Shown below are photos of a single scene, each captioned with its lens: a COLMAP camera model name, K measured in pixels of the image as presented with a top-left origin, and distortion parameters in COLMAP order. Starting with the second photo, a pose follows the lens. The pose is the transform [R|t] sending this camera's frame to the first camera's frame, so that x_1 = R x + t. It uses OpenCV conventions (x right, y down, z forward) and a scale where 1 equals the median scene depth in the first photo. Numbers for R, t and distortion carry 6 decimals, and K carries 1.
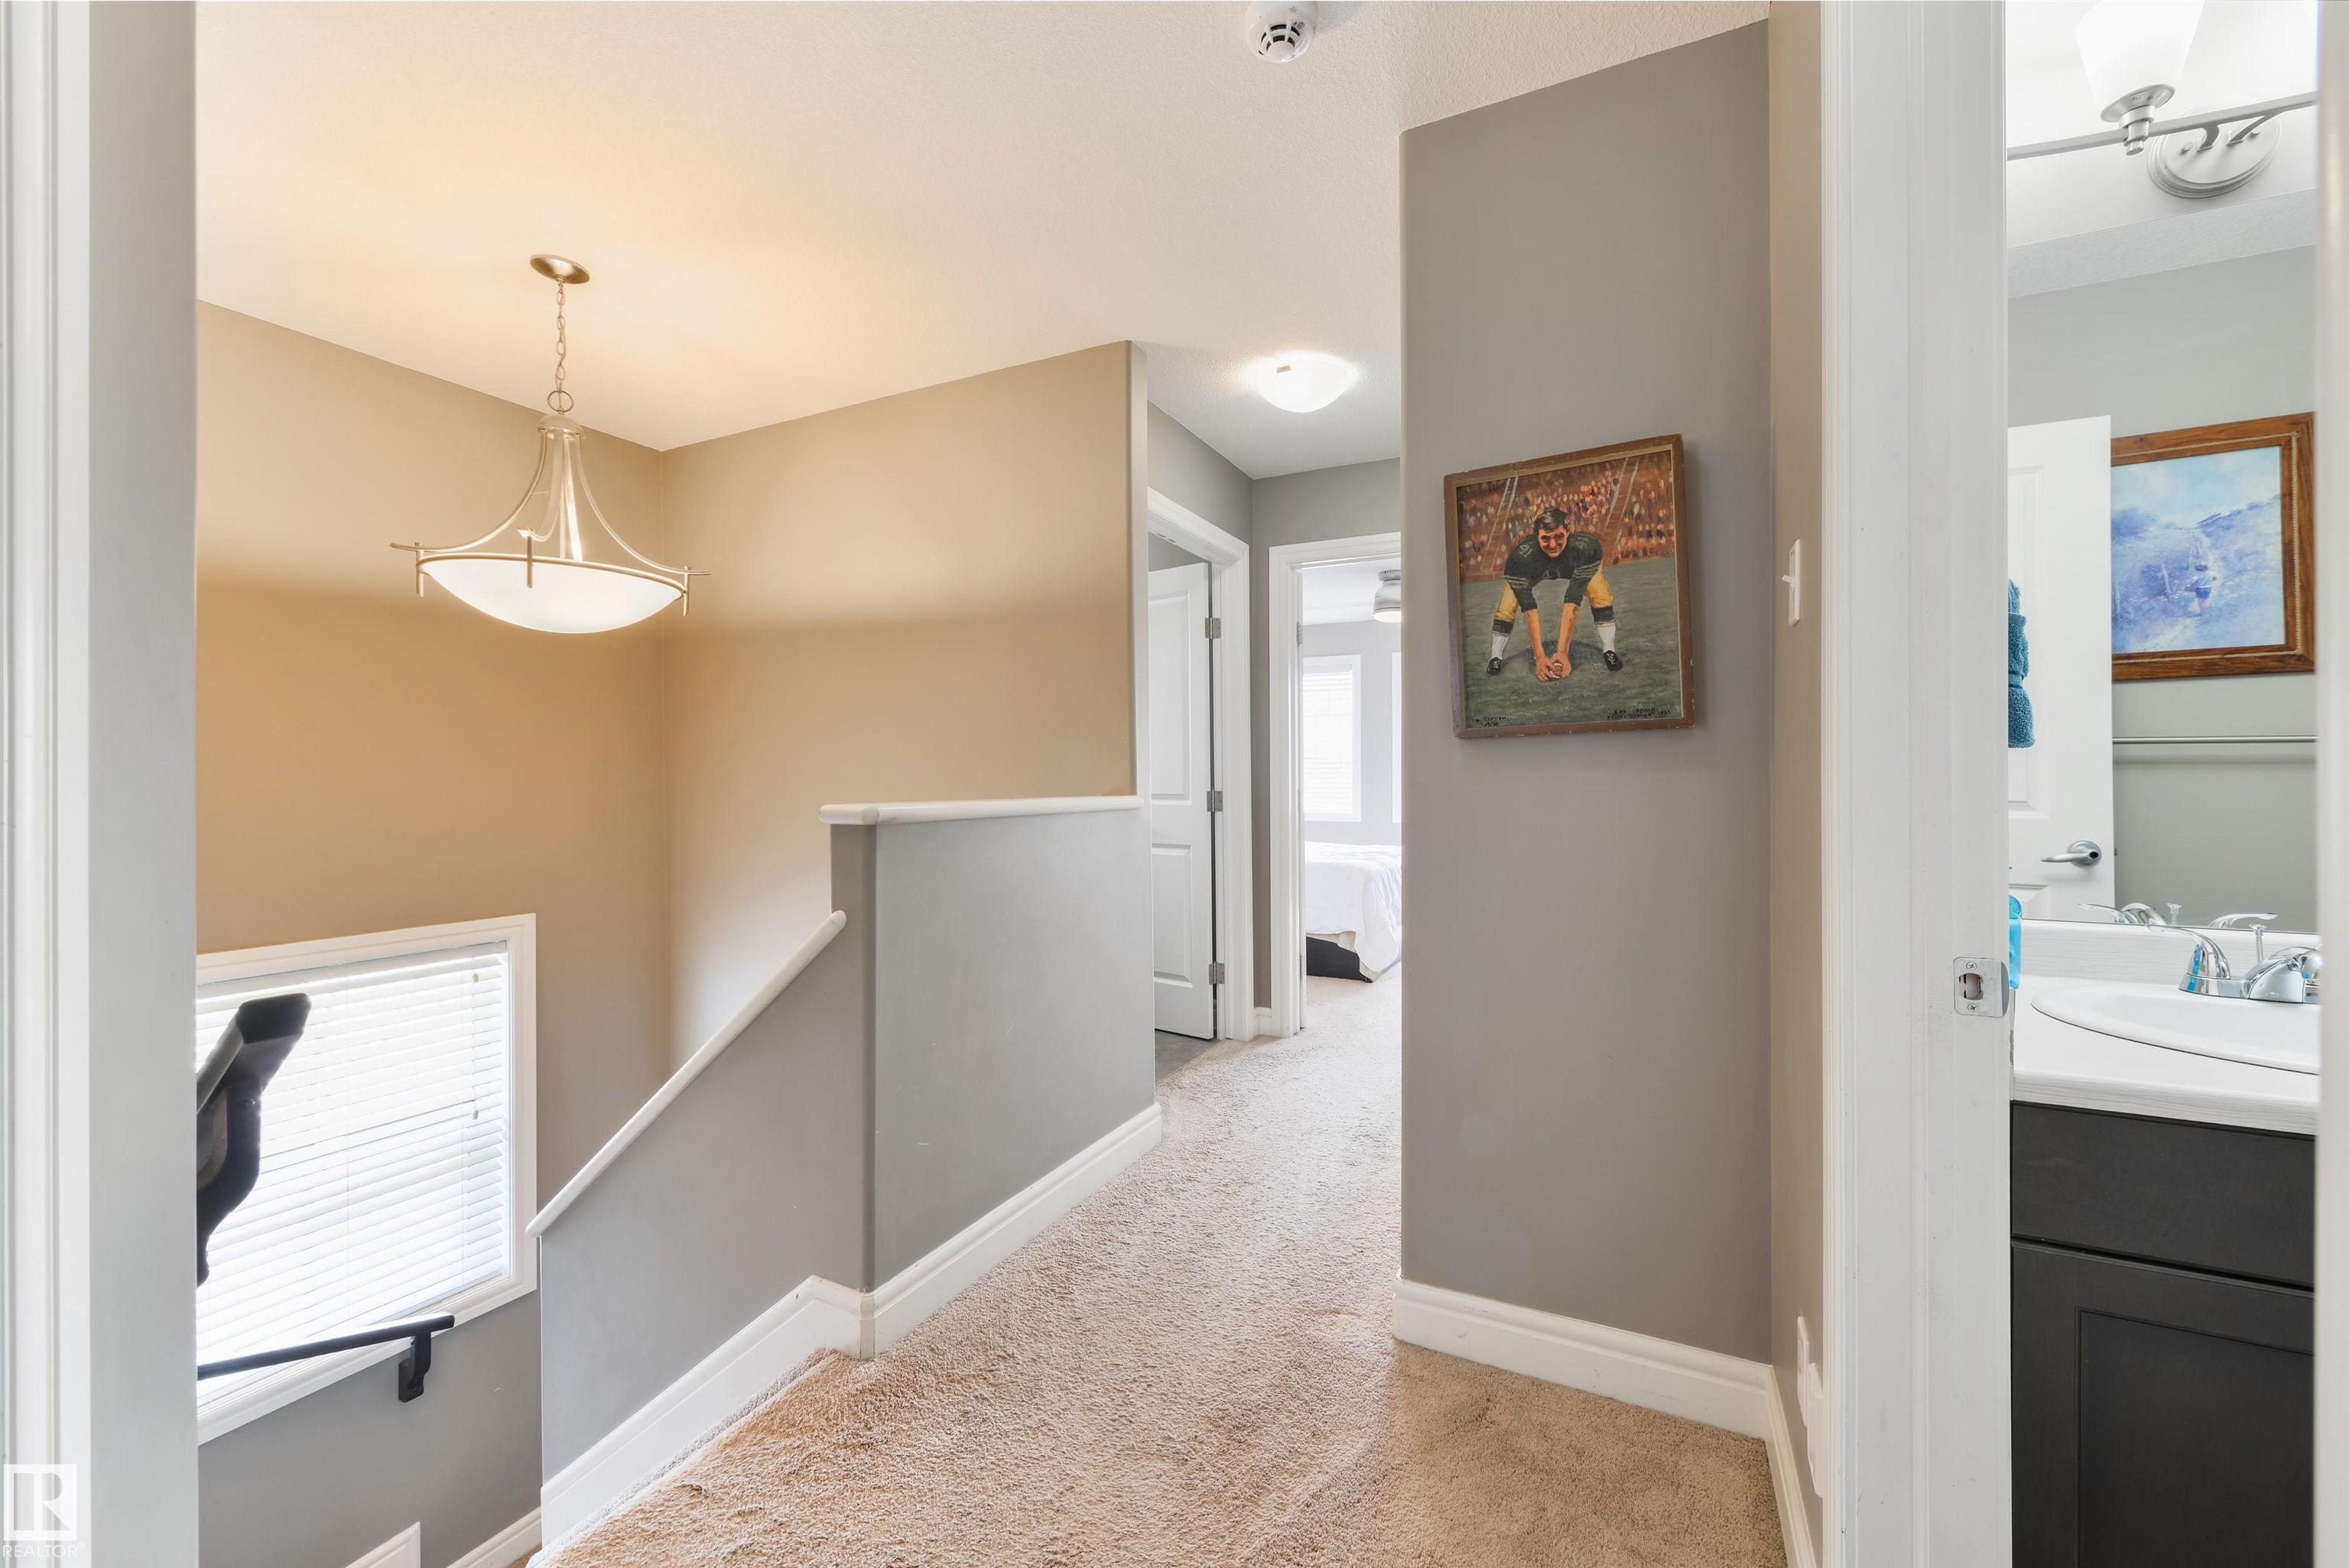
lens RADIAL K [[930.1, 0, 1195.1], [0, 930.1, 775.8], [0, 0, 1]] dist [0.001815, 0.000342]
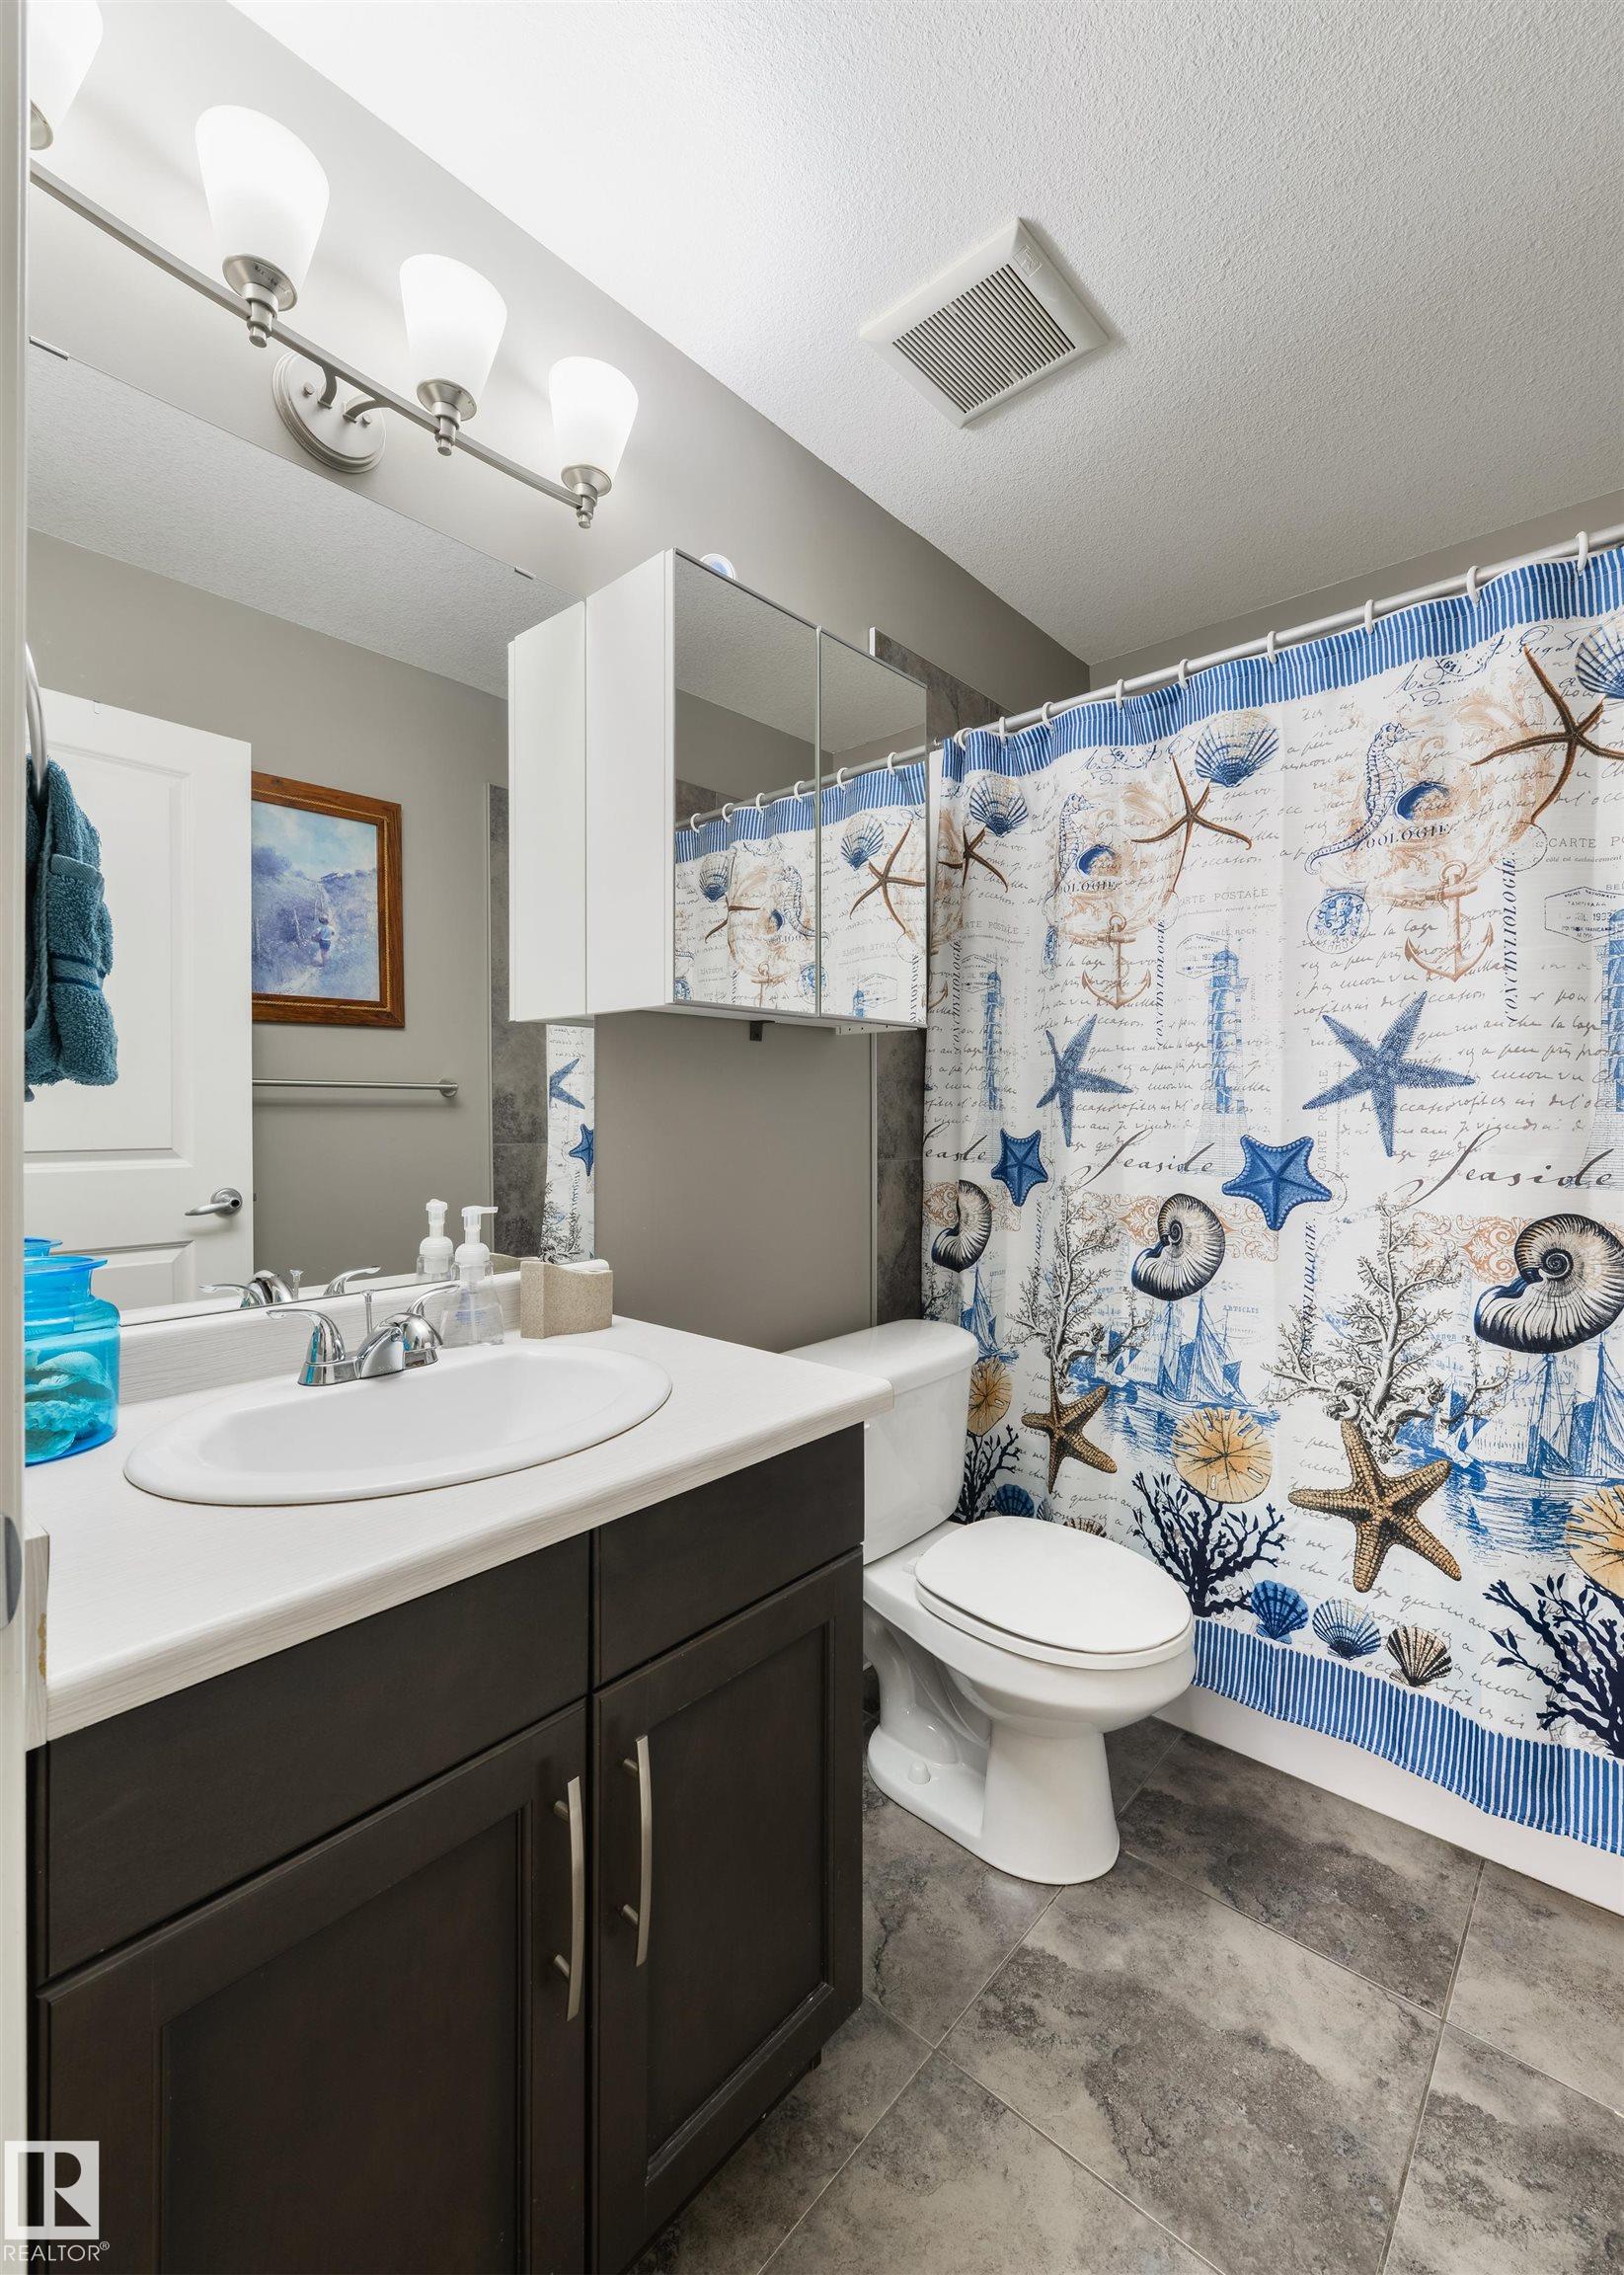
lens RADIAL K [[953.9, 0, 816.7], [0, 953.9, 1107.0], [0, 0, 1]] dist [0.001231, -0.000373]
pose [[0.268103, 0.006777, 0.963366, 0.193874], [0.000471, 0.999974, -0.007166, -0.005008], [-0.963390, 0.002375, 0.268093, 0.176935]]
